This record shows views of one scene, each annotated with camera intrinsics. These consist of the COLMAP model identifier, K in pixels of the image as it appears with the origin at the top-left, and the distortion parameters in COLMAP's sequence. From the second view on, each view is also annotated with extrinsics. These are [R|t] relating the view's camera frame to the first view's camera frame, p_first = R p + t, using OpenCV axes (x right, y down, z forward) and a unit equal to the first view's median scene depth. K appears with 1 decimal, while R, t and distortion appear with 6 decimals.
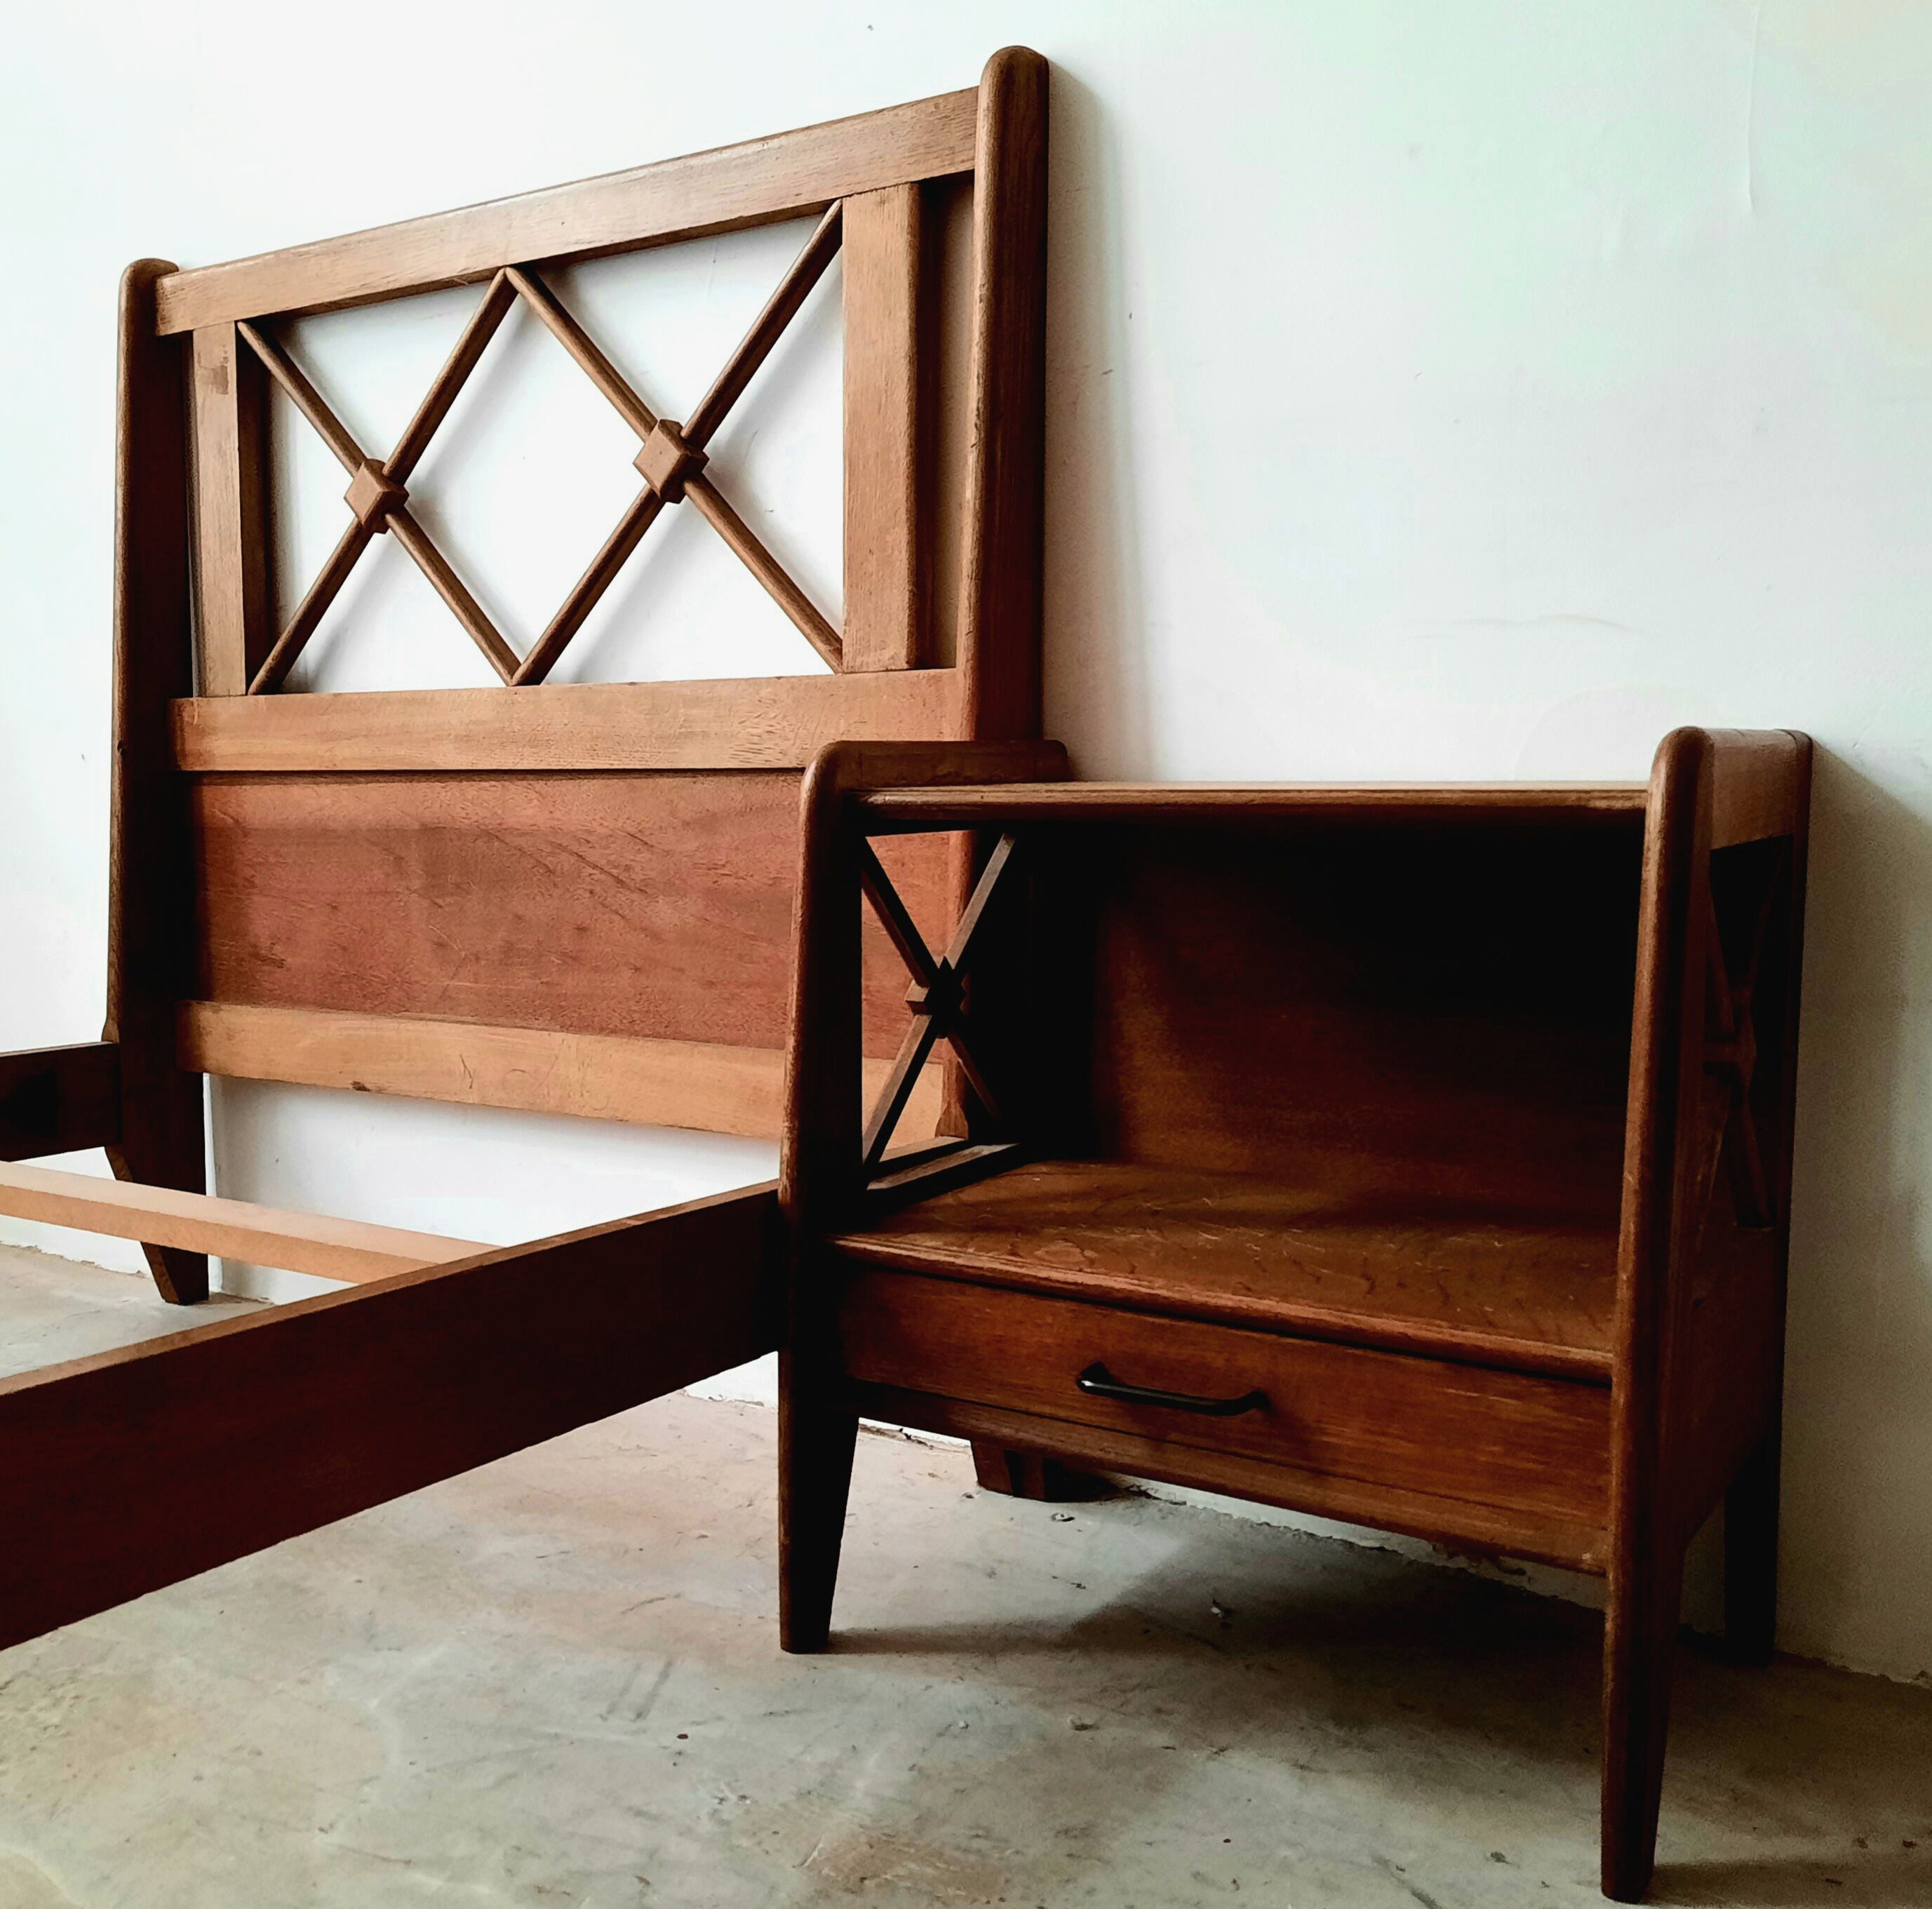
lens RADIAL K [[1988.7, 0, 810.4], [0, 1988.7, 958.3], [0, 0, 1]] dist [0.044481, -0.019459]
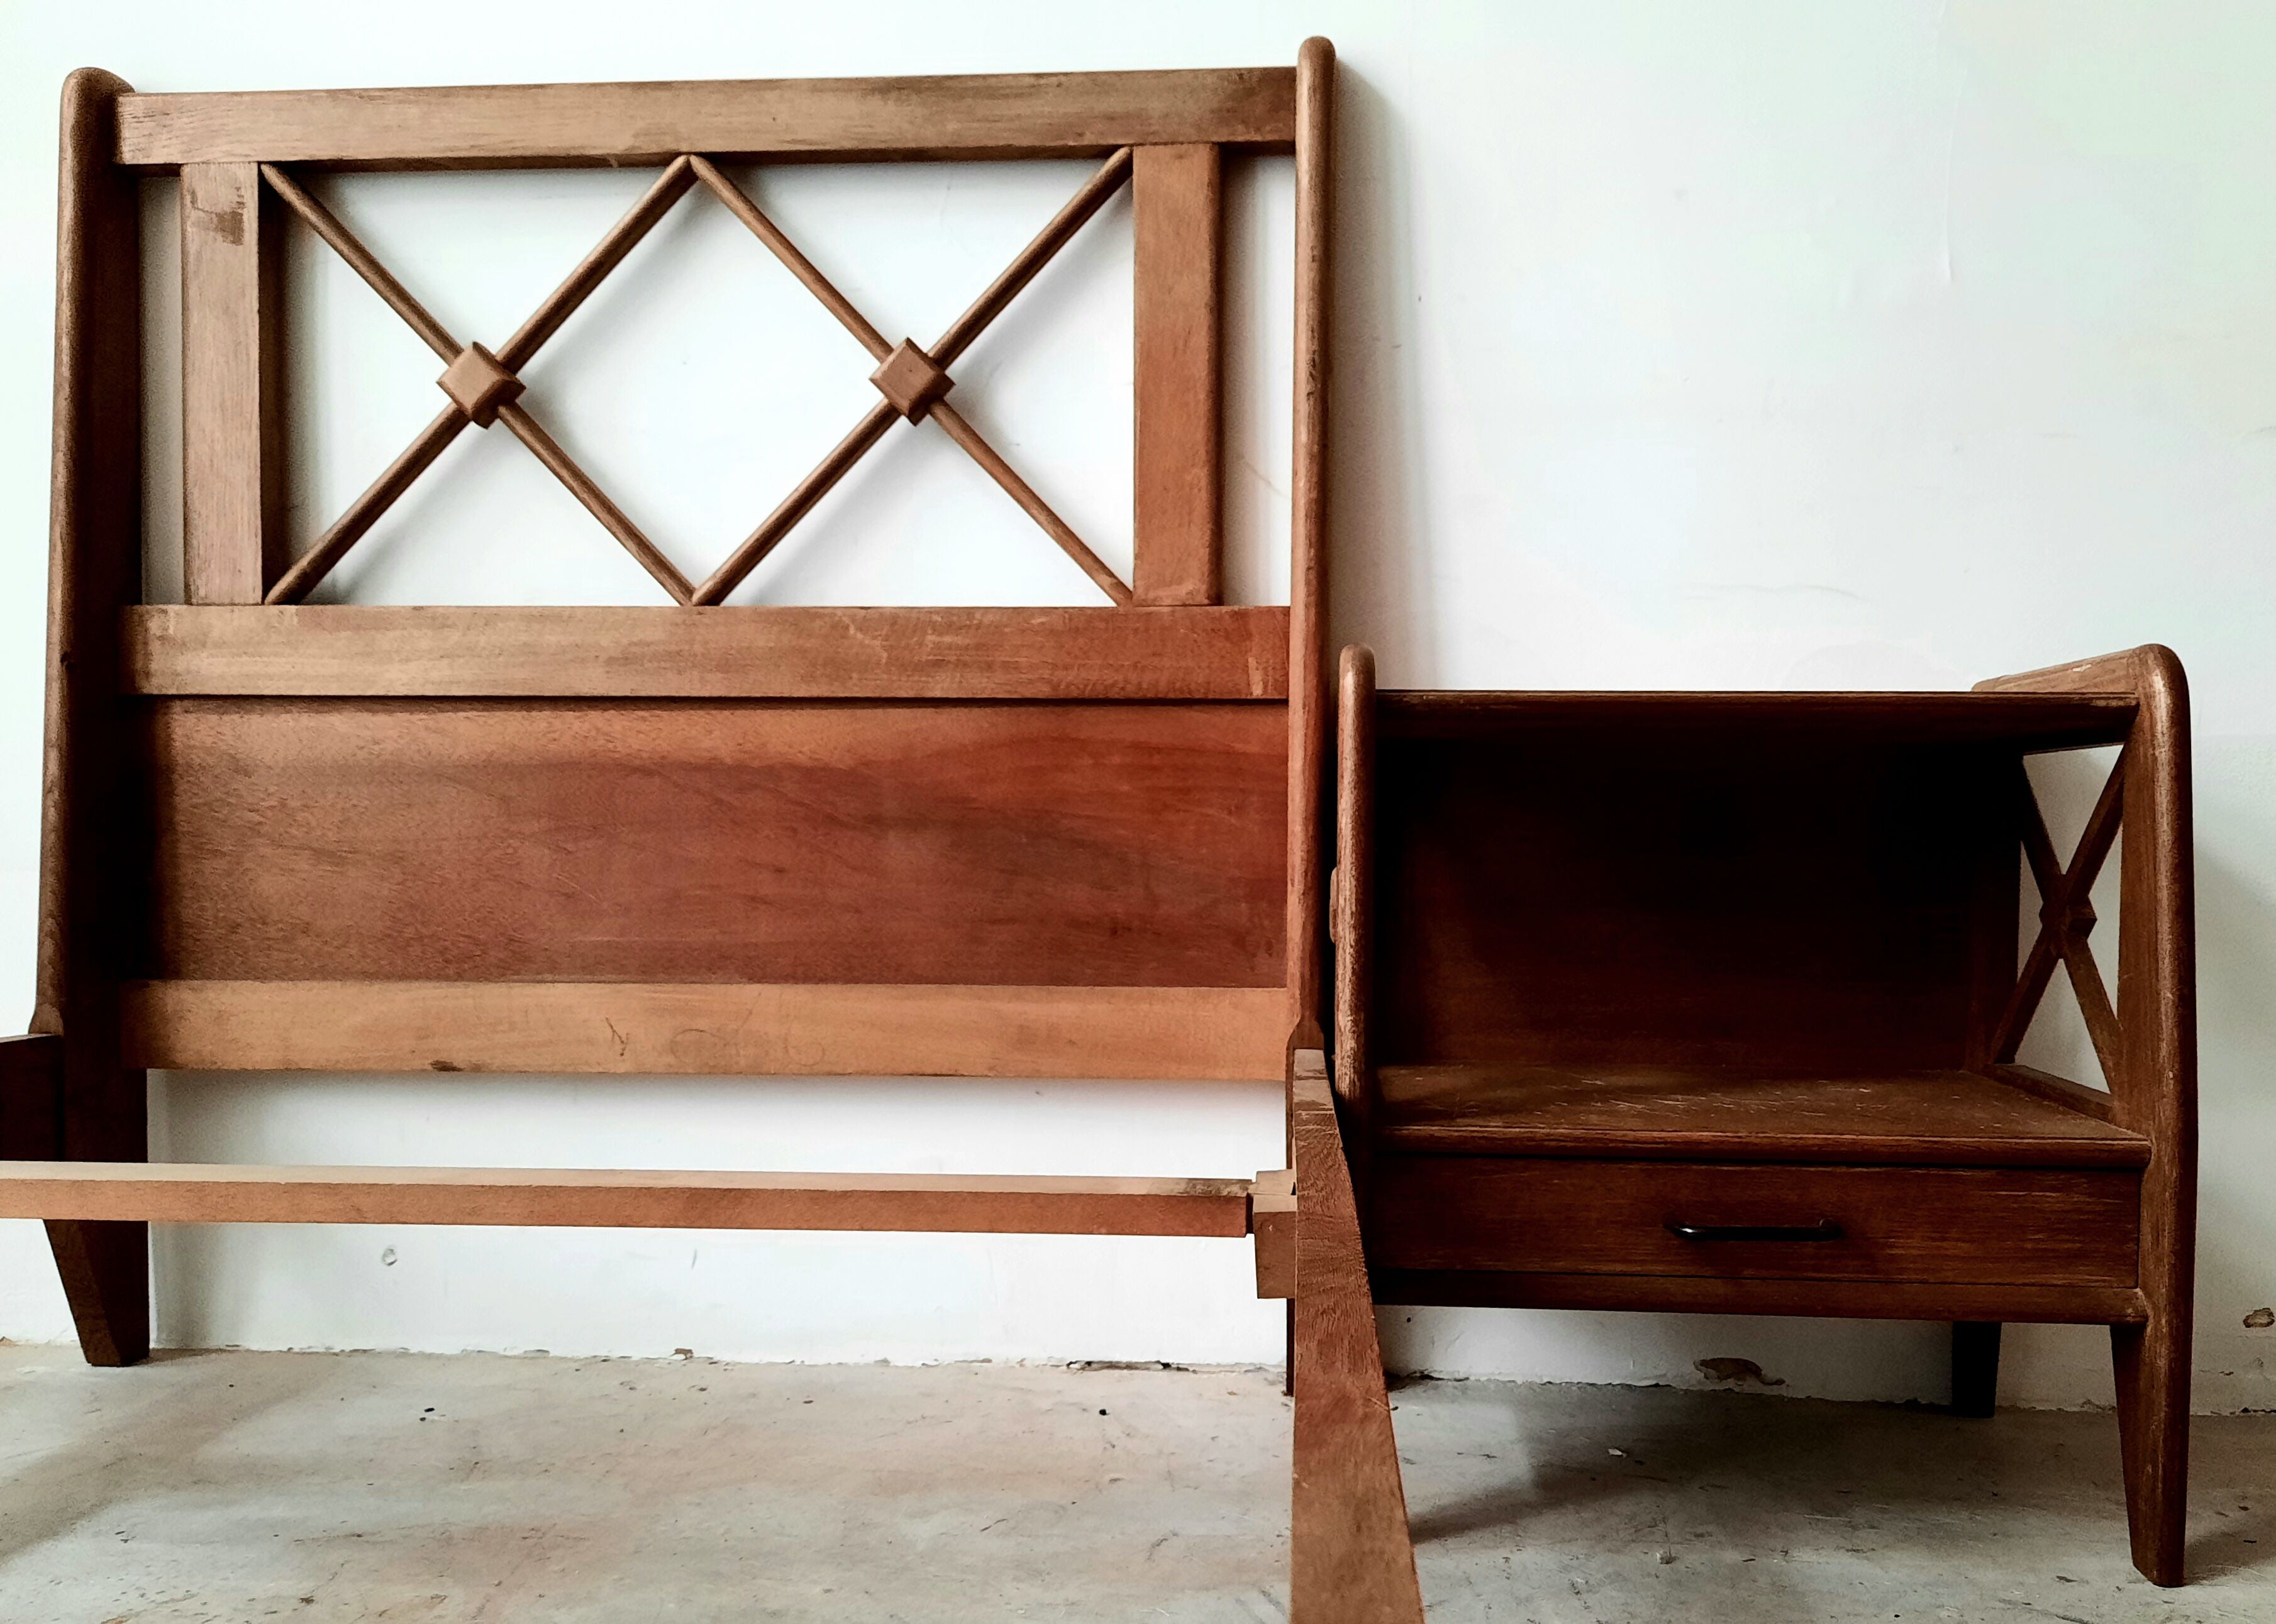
lens RADIAL K [[1804.1, 0, 1197.3], [0, 1804.1, 895.6], [0, 0, 1]] dist [0.032495, -0.015358]
pose [[0.858741, -0.005614, 0.512379, -0.401558], [0.035126, 0.998233, -0.047933, 0.046306], [-0.511204, 0.059160, 0.857421, 0.191736]]
